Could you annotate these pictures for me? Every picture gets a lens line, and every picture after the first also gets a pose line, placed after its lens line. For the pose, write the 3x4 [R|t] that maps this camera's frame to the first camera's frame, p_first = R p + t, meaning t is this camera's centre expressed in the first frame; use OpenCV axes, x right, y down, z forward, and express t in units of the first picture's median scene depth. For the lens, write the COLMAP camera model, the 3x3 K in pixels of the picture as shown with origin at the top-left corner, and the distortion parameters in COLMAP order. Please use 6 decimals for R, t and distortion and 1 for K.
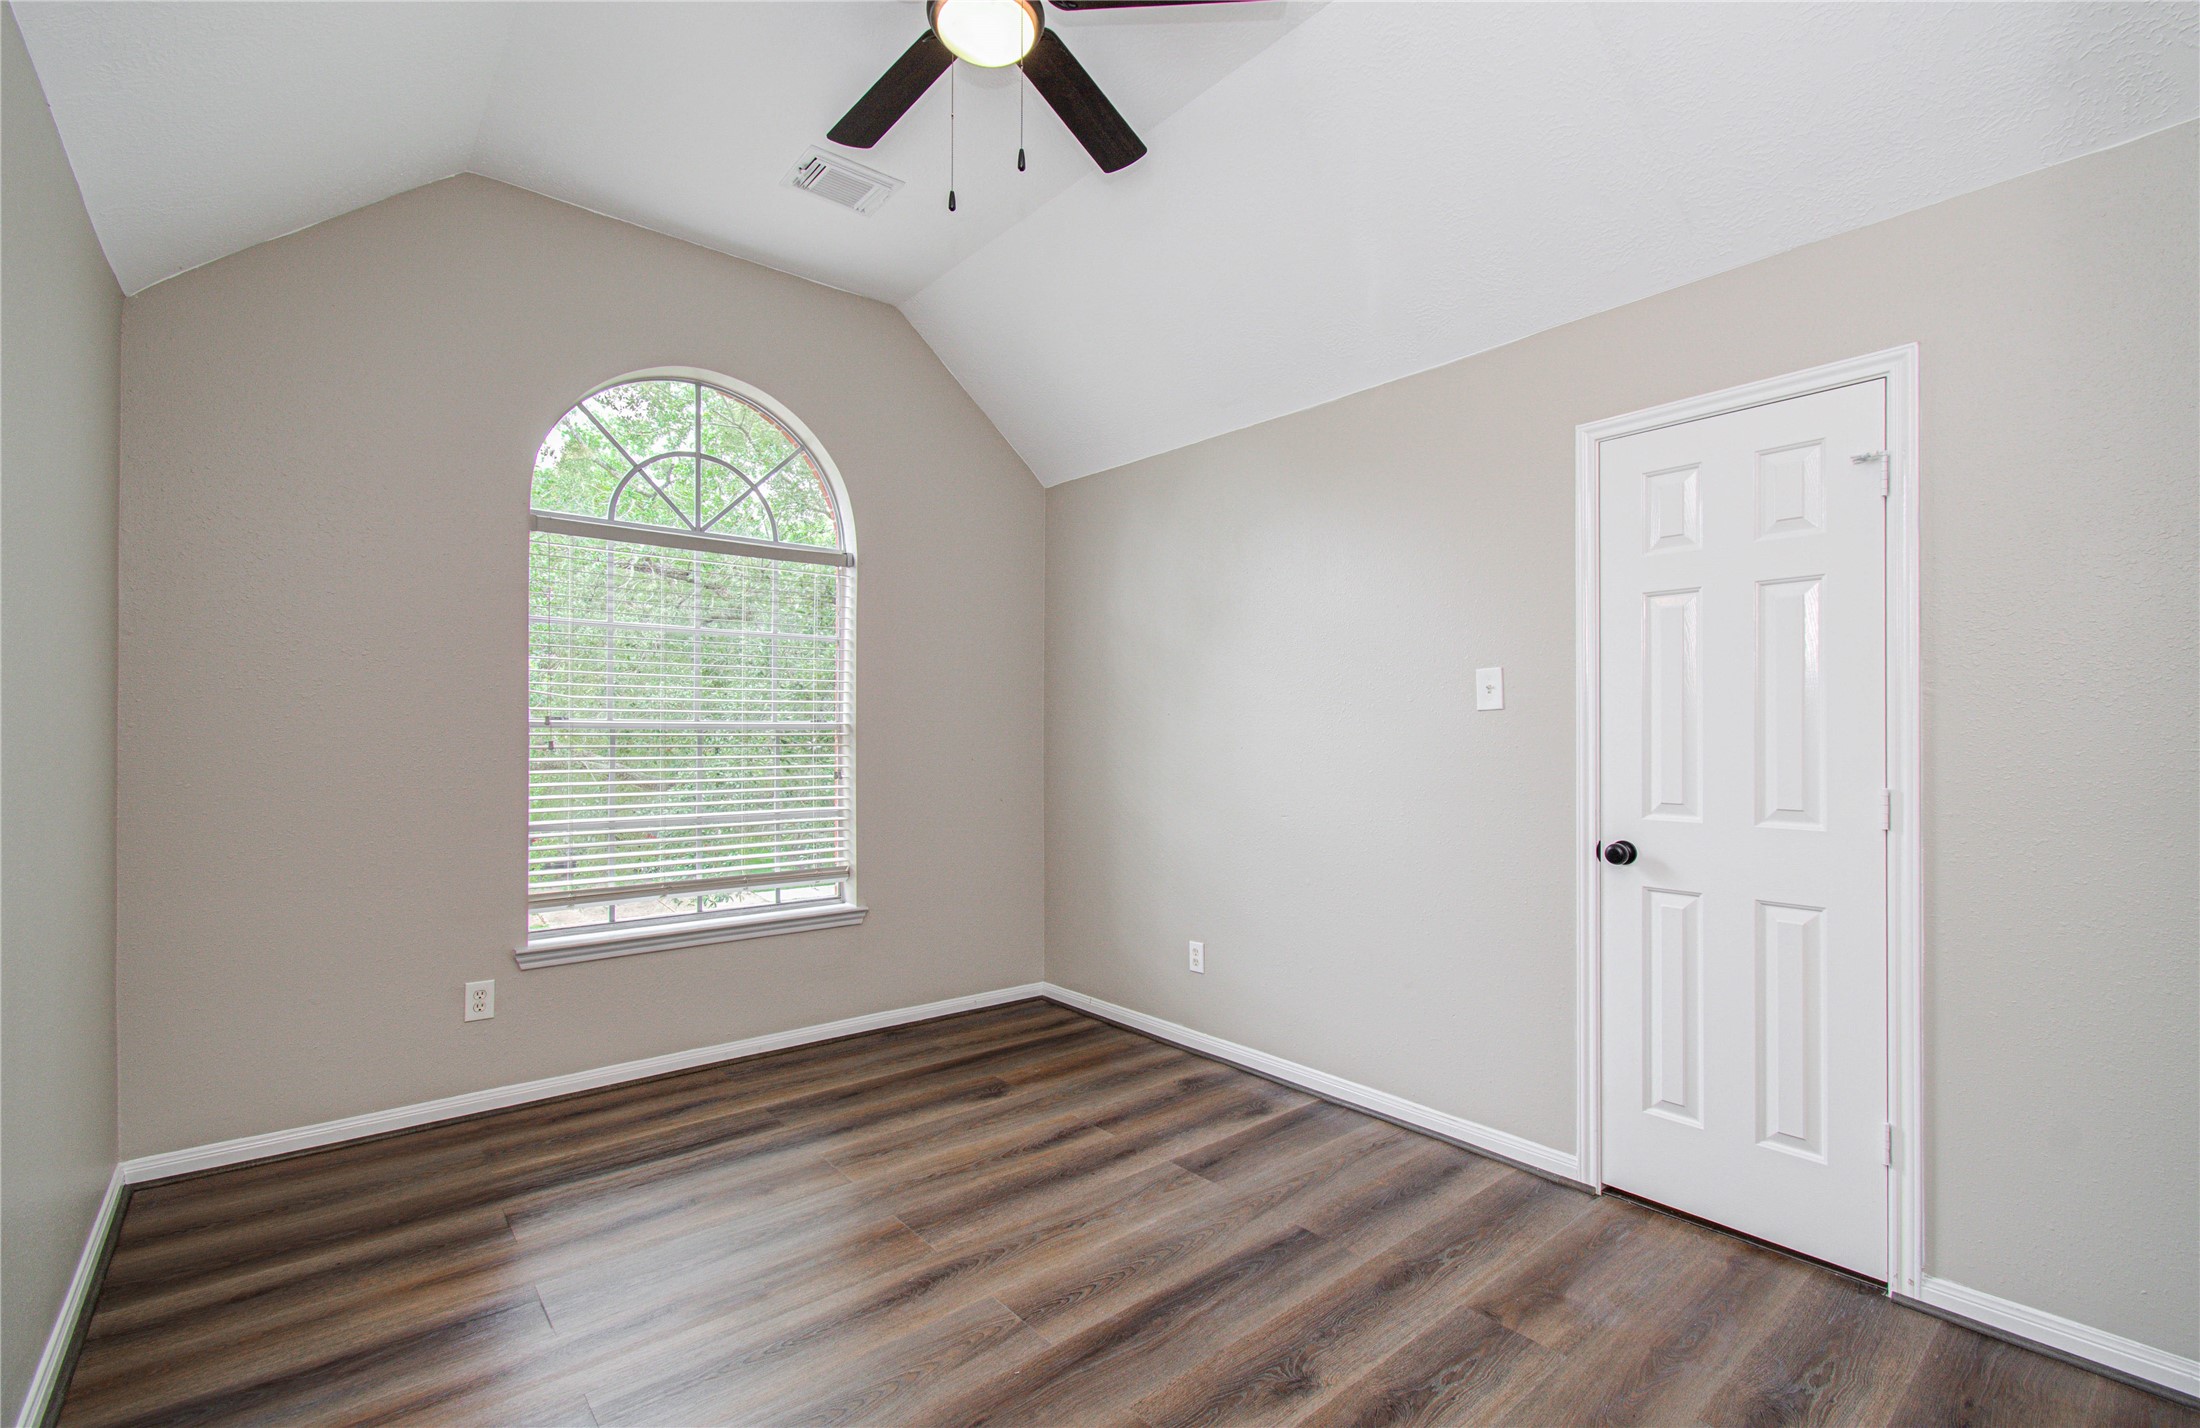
lens RADIAL K [[951.0, 0, 1100.6], [0, 951.0, 722.8], [0, 0, 1]] dist [-0.006246, 0.000294]
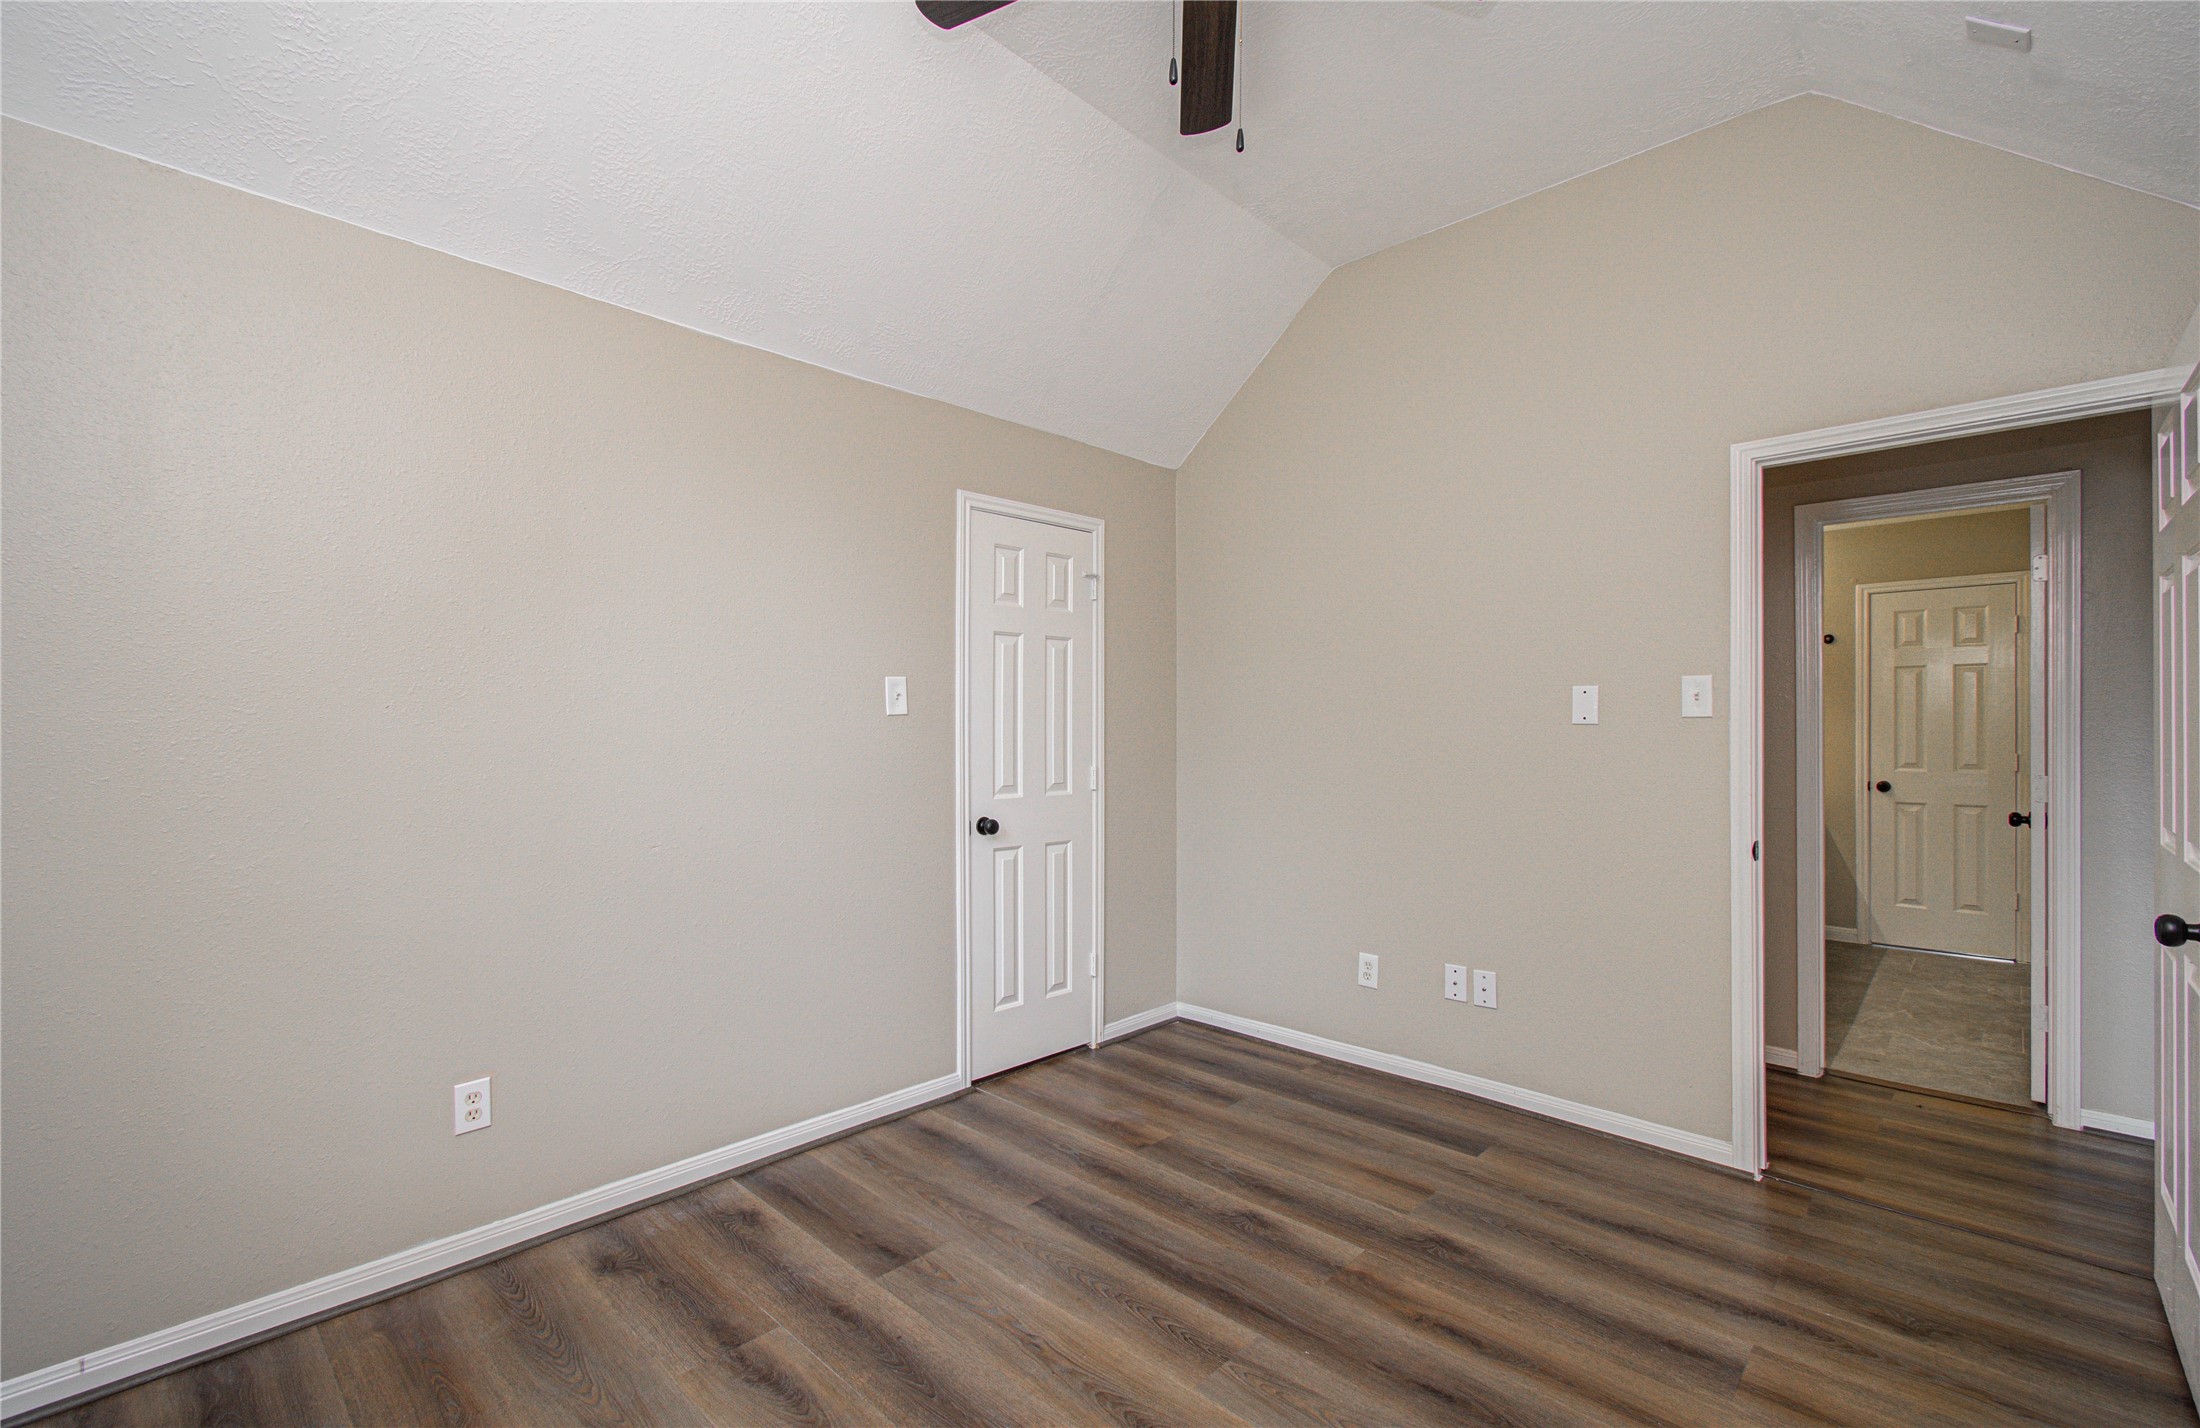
lens RADIAL K [[951.0, 0, 1100.6], [0, 951.0, 722.8], [0, 0, 1]] dist [-0.006246, 0.000294]
pose [[-0.105729, -0.000252, 0.994395, -0.843851], [-0.012742, 0.999918, -0.001101, -0.011237], [-0.994313, -0.012787, -0.105724, 1.020847]]
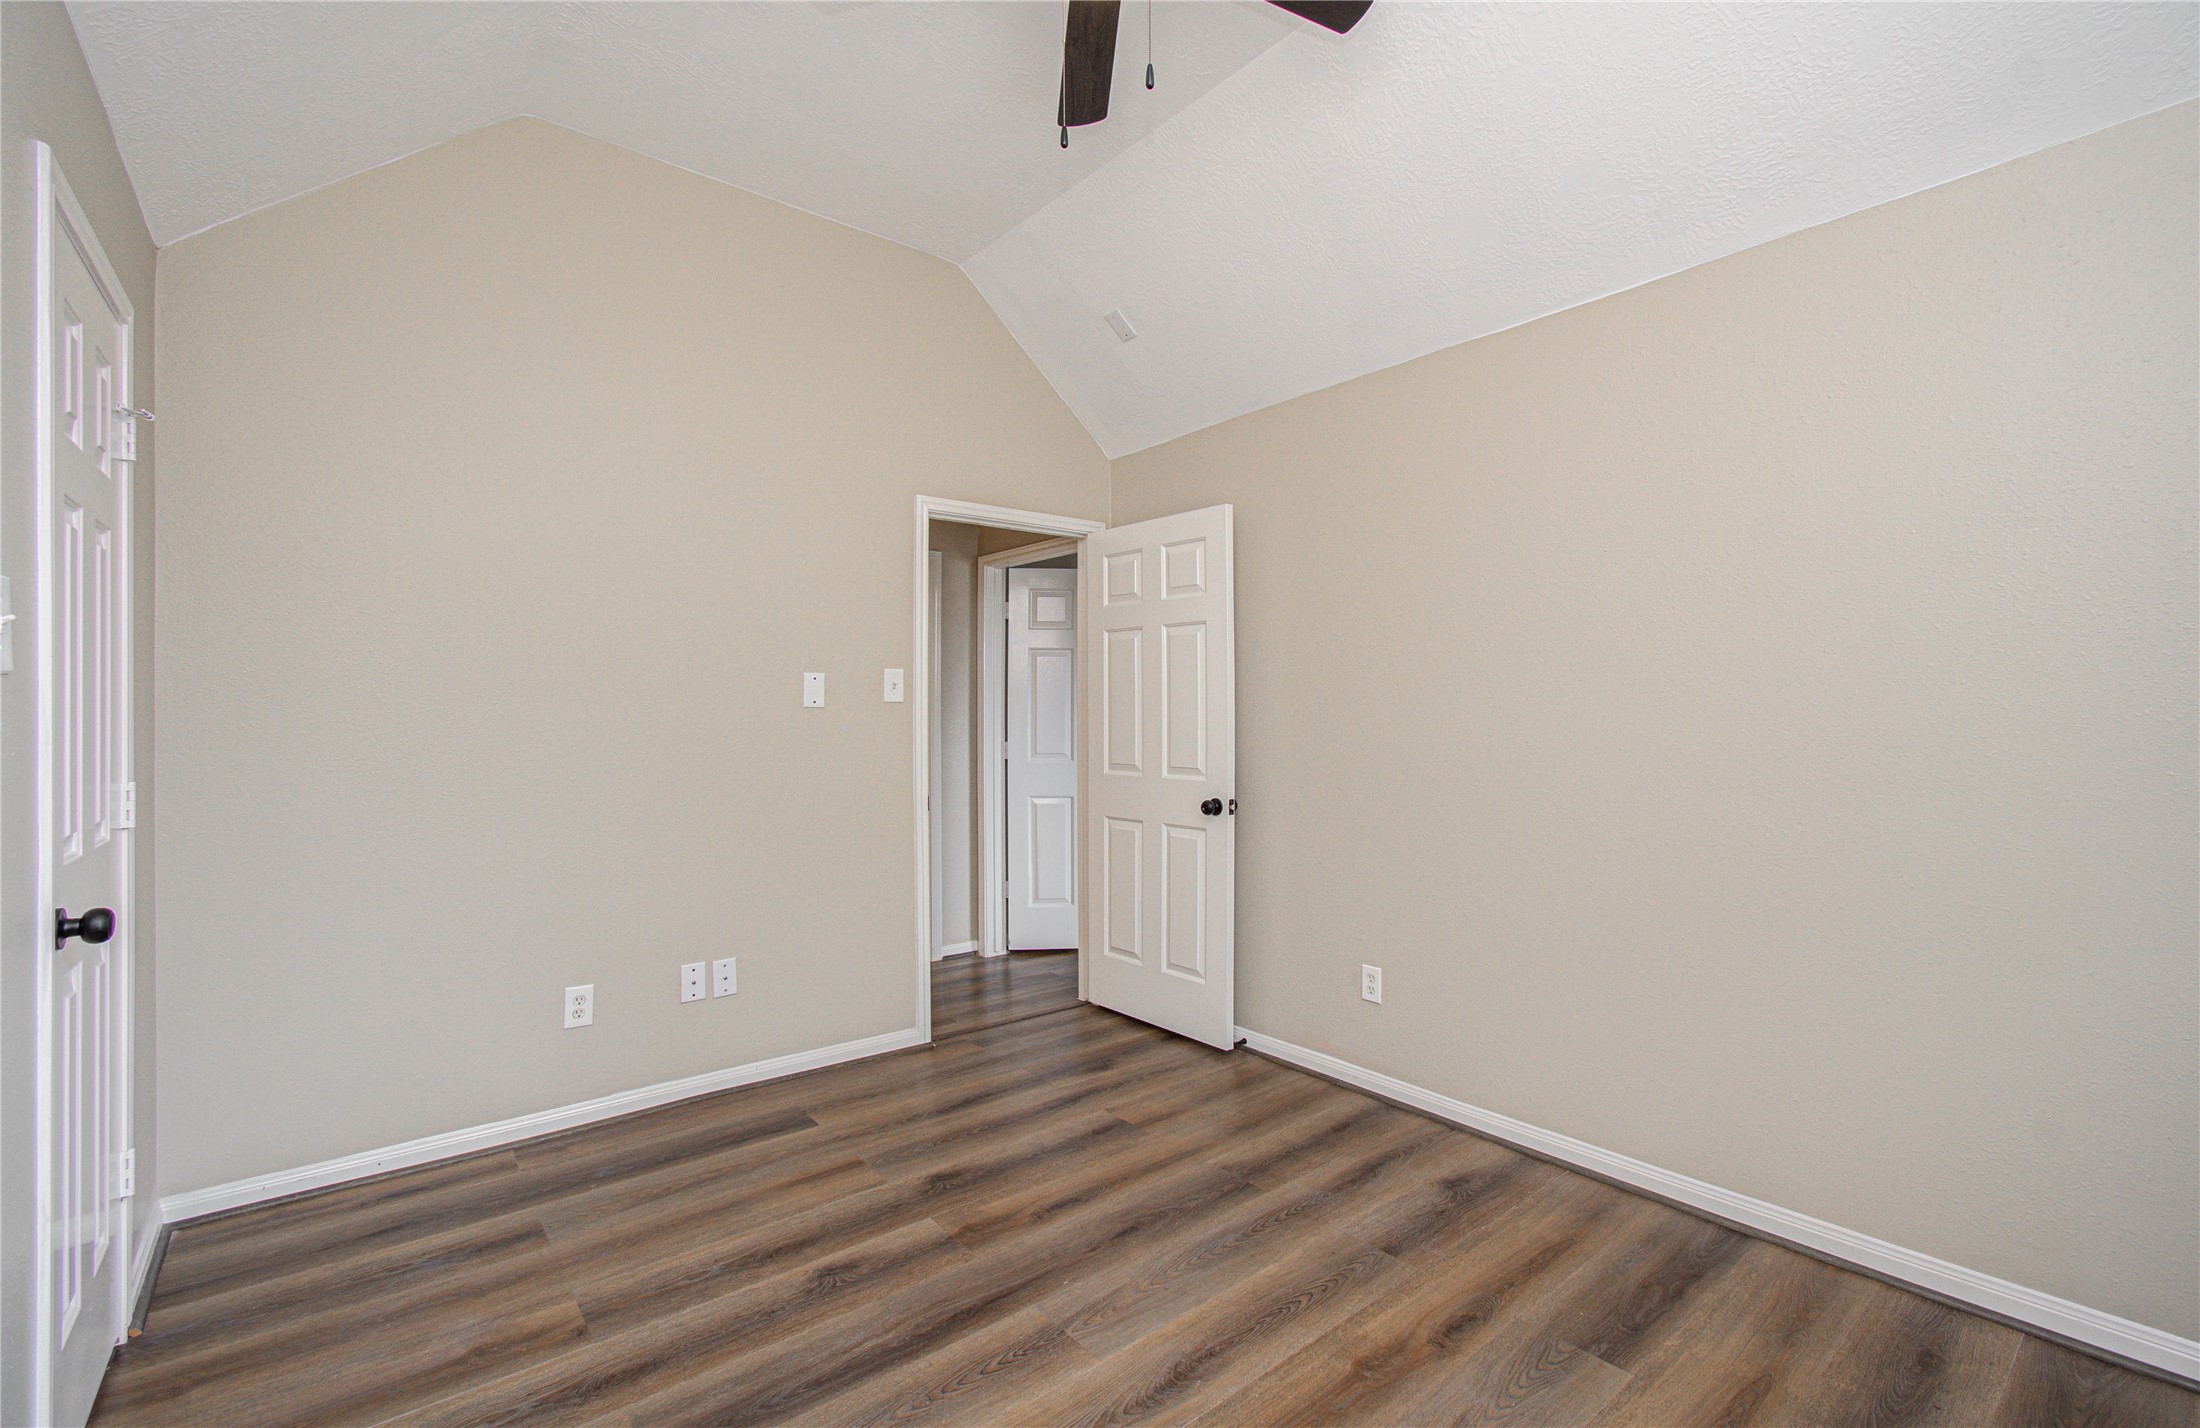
lens RADIAL K [[948.6, 0, 1098.3], [0, 948.6, 710.9], [0, 0, 1]] dist [0.000336, -0.000012]
pose [[-0.999803, -0.006214, 0.018864, -0.109174], [-0.006459, 0.999895, -0.012992, 0.001420], [-0.018782, -0.013111, -0.999738, 1.637507]]
